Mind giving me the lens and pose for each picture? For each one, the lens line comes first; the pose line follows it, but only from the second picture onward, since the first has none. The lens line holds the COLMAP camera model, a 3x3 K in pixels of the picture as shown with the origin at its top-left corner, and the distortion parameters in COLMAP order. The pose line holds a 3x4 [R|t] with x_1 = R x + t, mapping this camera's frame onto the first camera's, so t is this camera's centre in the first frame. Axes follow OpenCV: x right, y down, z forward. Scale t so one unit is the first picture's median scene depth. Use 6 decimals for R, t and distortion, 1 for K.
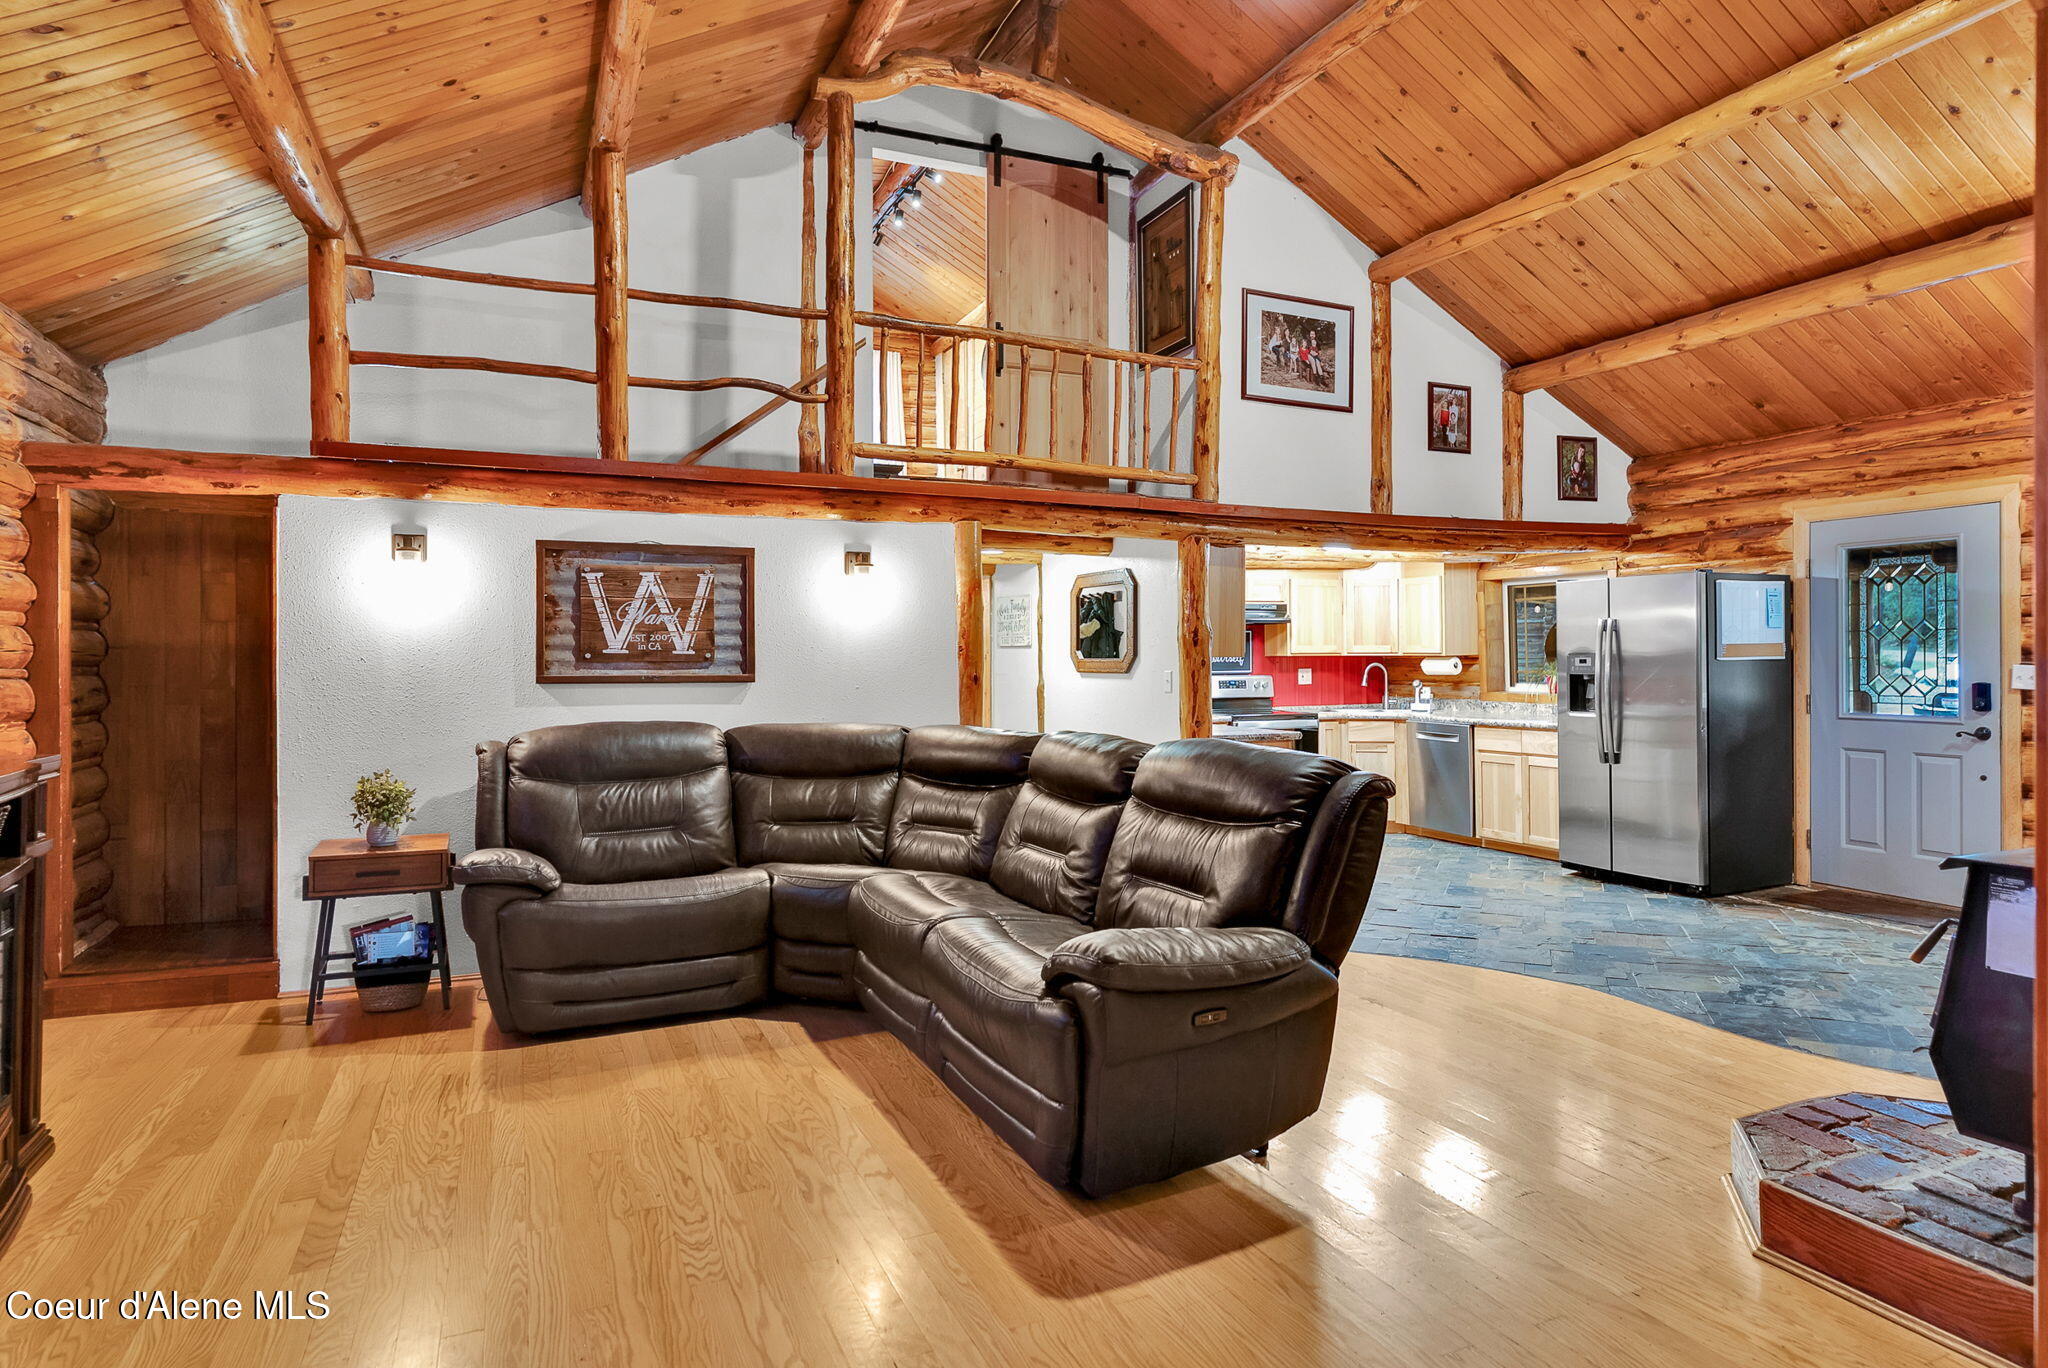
lens RADIAL K [[1098.1, 0, 1025.1], [0, 1098.1, 691.5], [0, 0, 1]] dist [-0.000735, 0.001468]
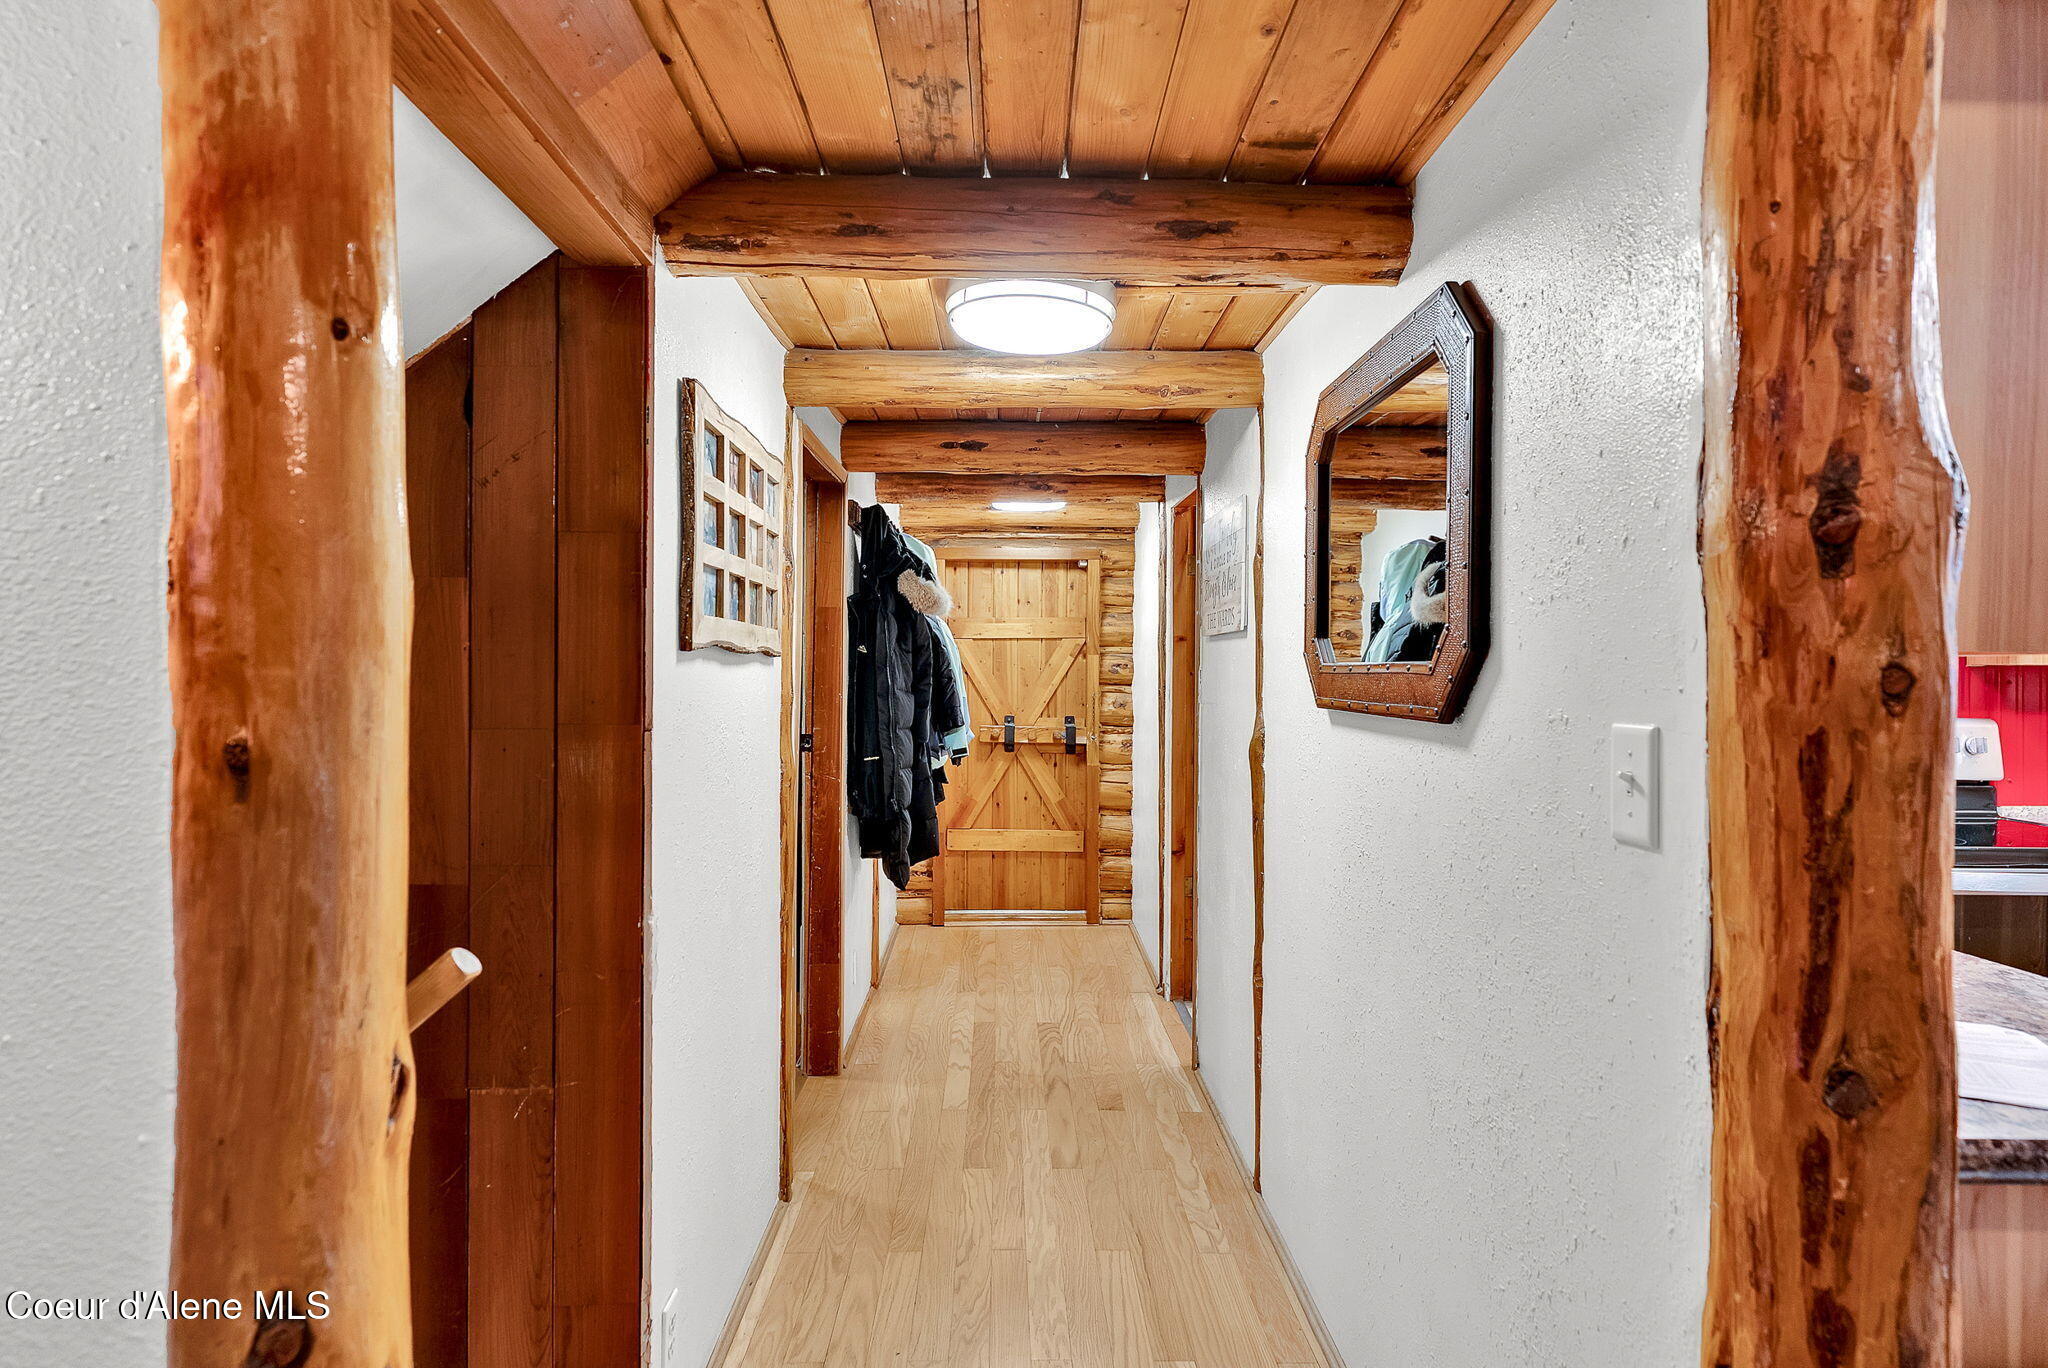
lens RADIAL K [[1132.3, 0, 1024.0], [0, 1132.3, 684.0], [0, 0, 1]] dist [0.000405, -0.001198]
pose [[0.925826, 0.012757, -0.377734, 0.137000], [-0.018874, 0.999744, -0.012494, -0.027032], [0.377478, 0.018697, 0.925830, 1.007005]]
